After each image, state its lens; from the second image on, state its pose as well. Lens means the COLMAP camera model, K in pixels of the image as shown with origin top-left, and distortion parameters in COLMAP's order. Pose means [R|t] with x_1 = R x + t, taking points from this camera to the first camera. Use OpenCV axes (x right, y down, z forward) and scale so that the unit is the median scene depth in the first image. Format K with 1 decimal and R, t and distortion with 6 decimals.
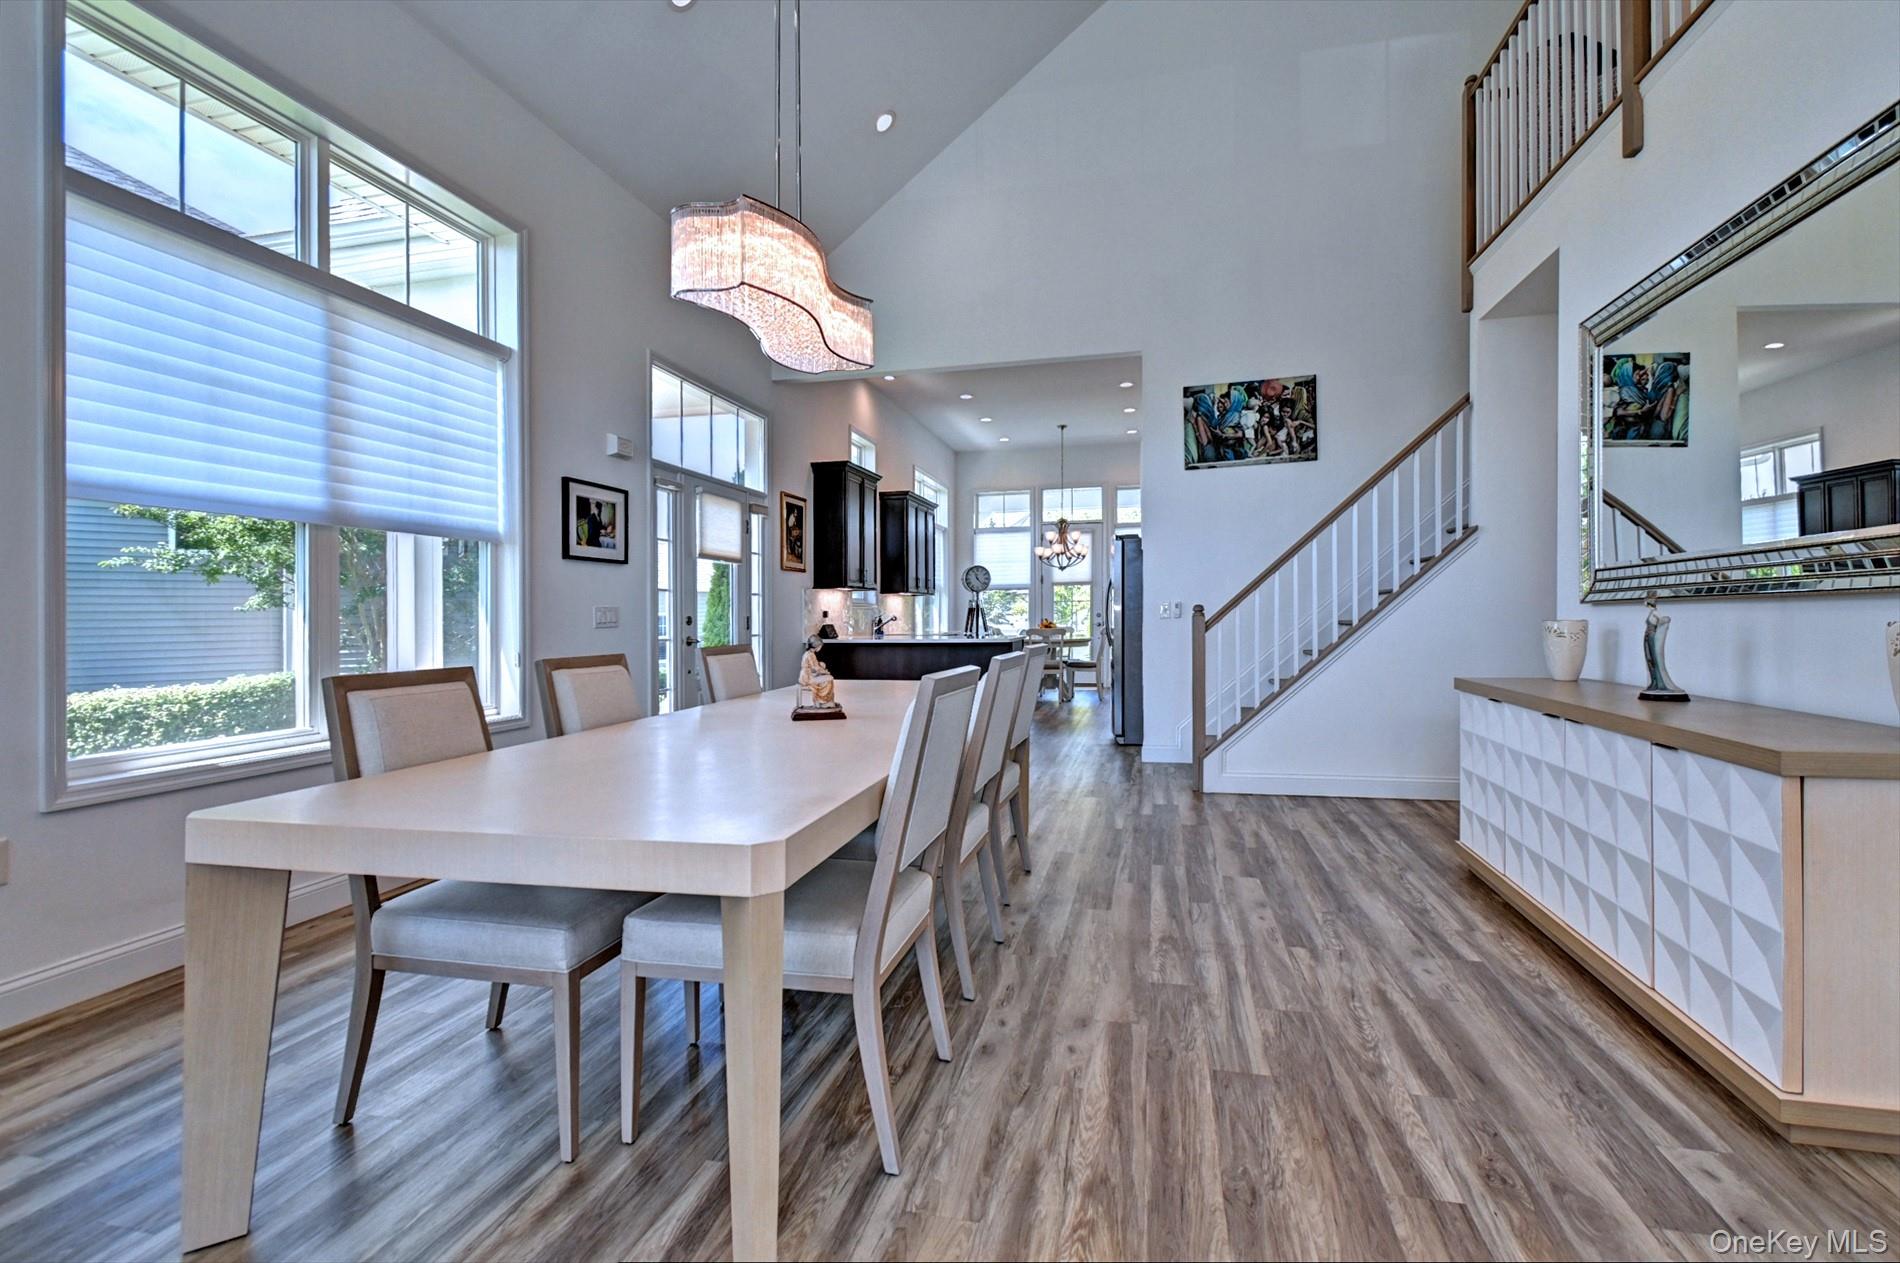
lens RADIAL K [[888.7, 0, 779.9], [0, 888.7, 599.2], [0, 0, 1]] dist [0.003188, -0.000330]
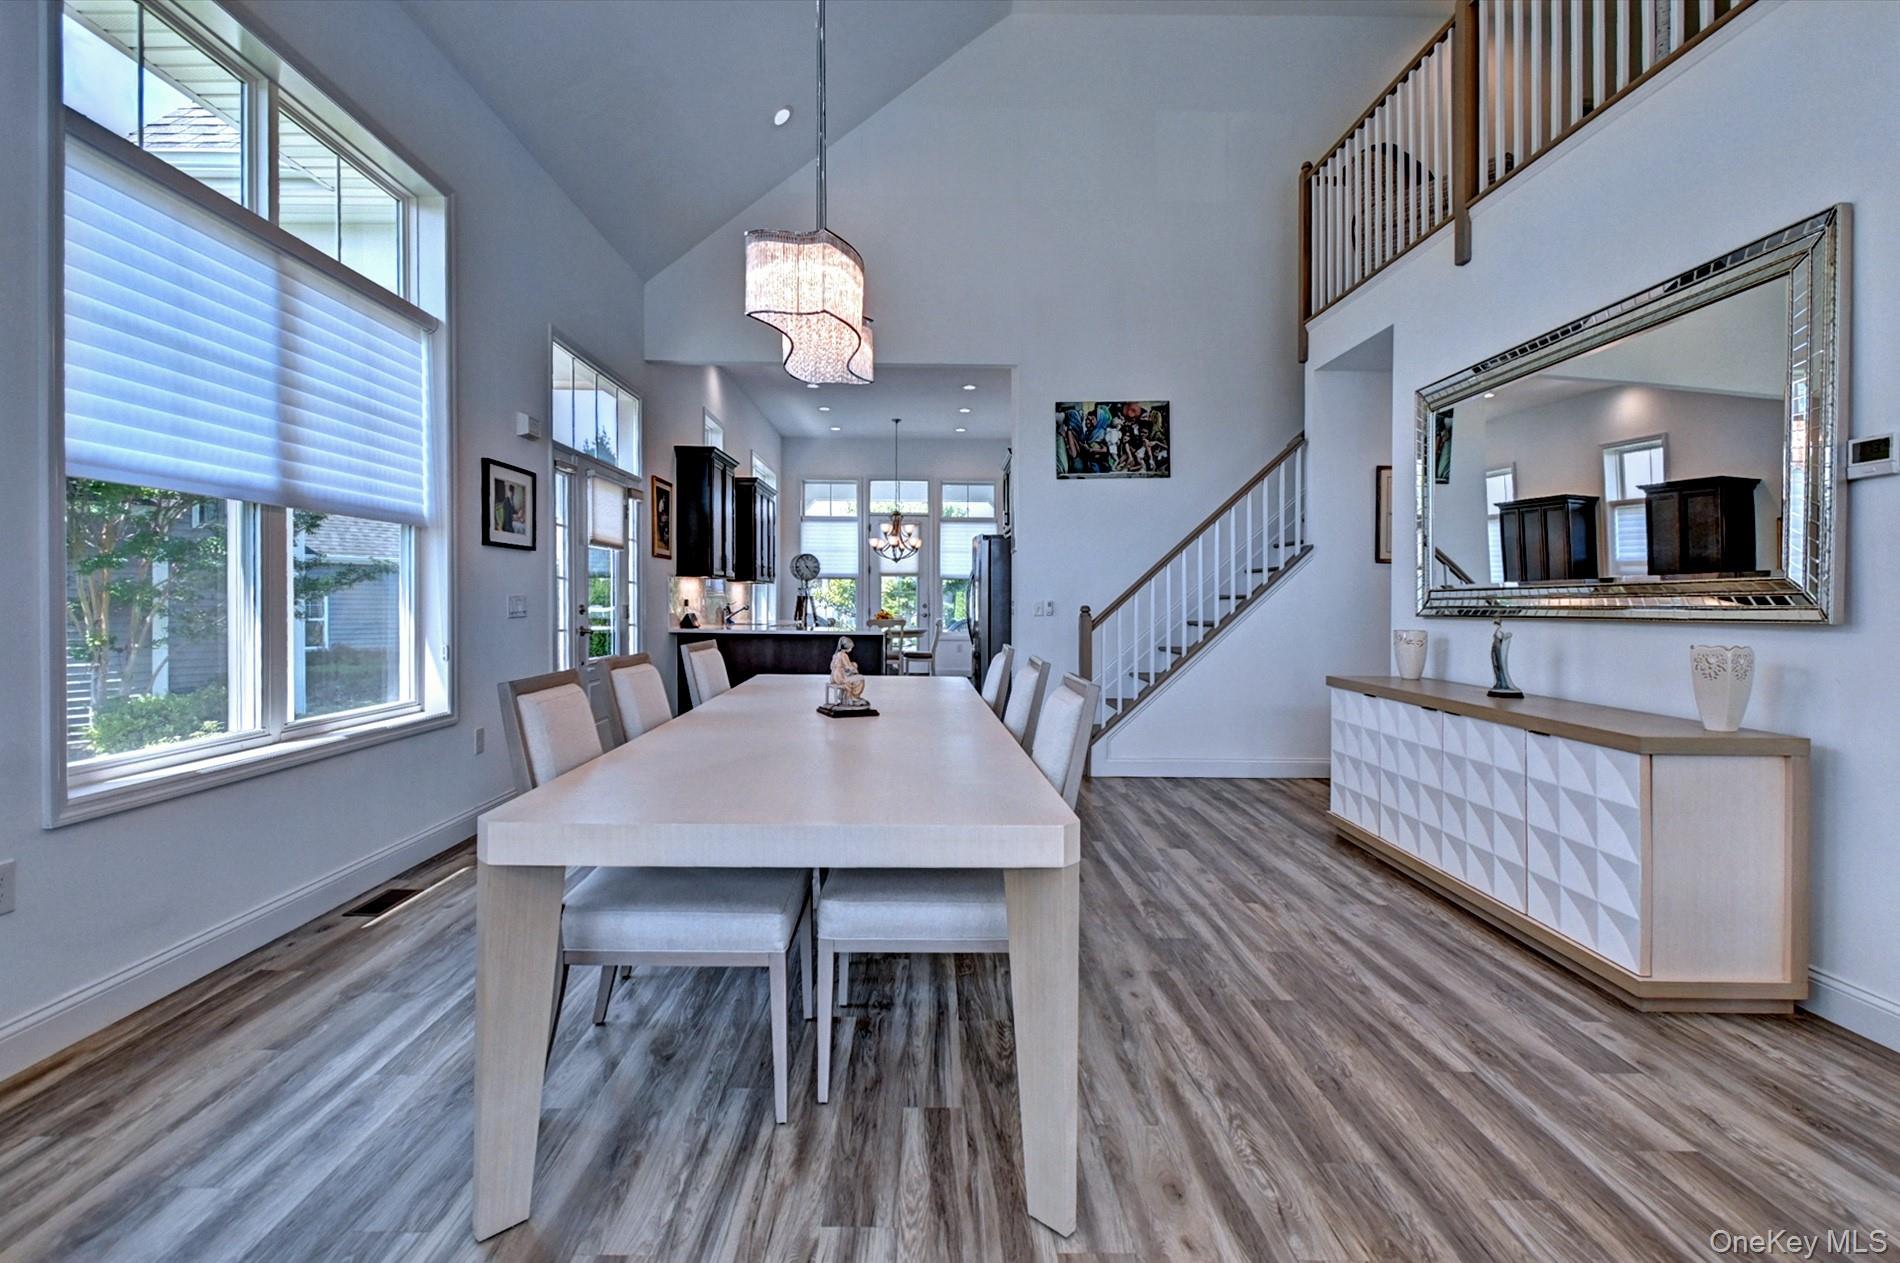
lens RADIAL K [[952.7, 0, 756.4], [0, 952.7, 569.7], [0, 0, 1]] dist [0.002402, 0.001769]
pose [[0.972292, 0.026614, 0.232248, -0.249434], [-0.024447, 0.999627, -0.012203, -0.017600], [-0.232486, 0.006187, 0.972580, -0.065760]]
